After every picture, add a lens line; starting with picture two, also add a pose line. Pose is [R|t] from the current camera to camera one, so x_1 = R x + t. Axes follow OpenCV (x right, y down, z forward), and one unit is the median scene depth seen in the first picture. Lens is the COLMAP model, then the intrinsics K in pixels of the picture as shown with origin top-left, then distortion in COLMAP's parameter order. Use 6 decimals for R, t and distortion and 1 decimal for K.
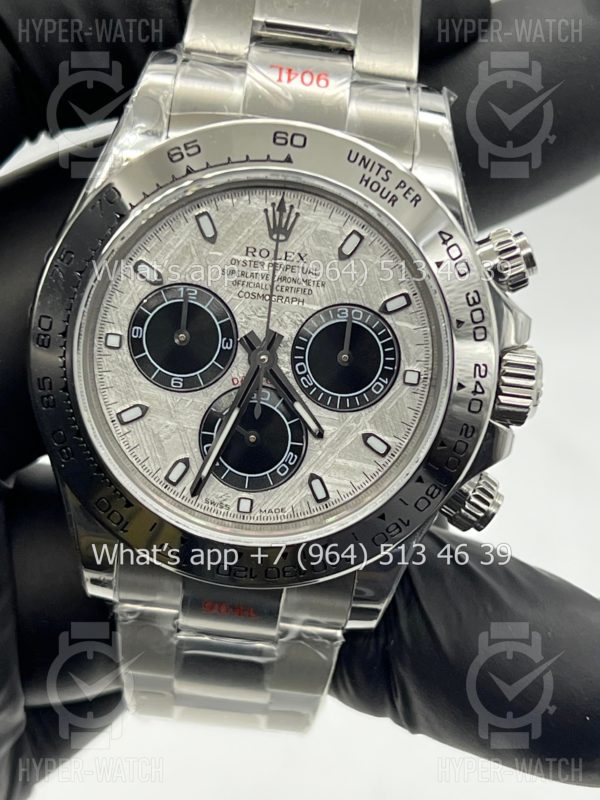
lens RADIAL K [[1836.4, 0, 278.4], [0, 1836.4, 419.6], [0, 0, 1]] dist [0.248219, 0.000000]
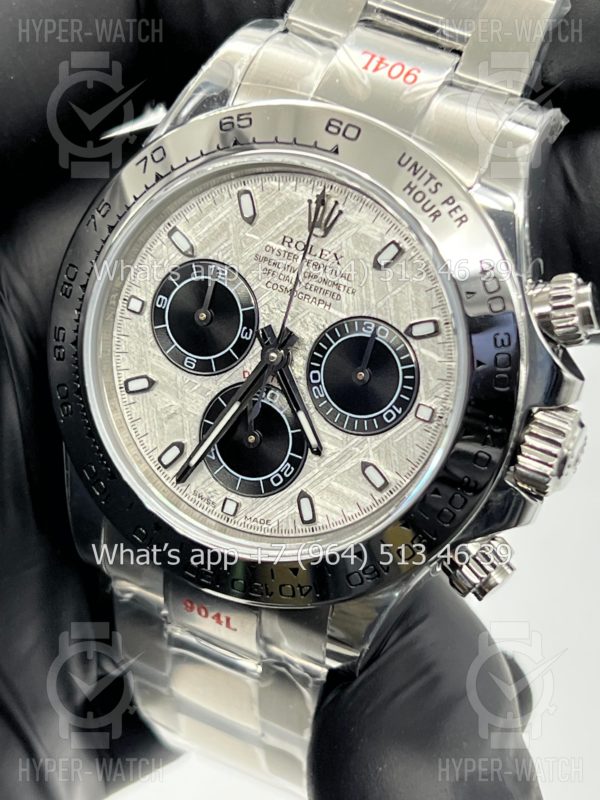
lens RADIAL K [[1836.4, 0, 307.7], [0, 1836.4, 401.7], [0, 0, 1]] dist [0.248219, 0.000000]
pose [[0.923471, 0.221287, -0.313423, 0.300690], [-0.227661, 0.973599, 0.016613, -0.030103], [0.308824, 0.056013, 0.949468, 0.125268]]
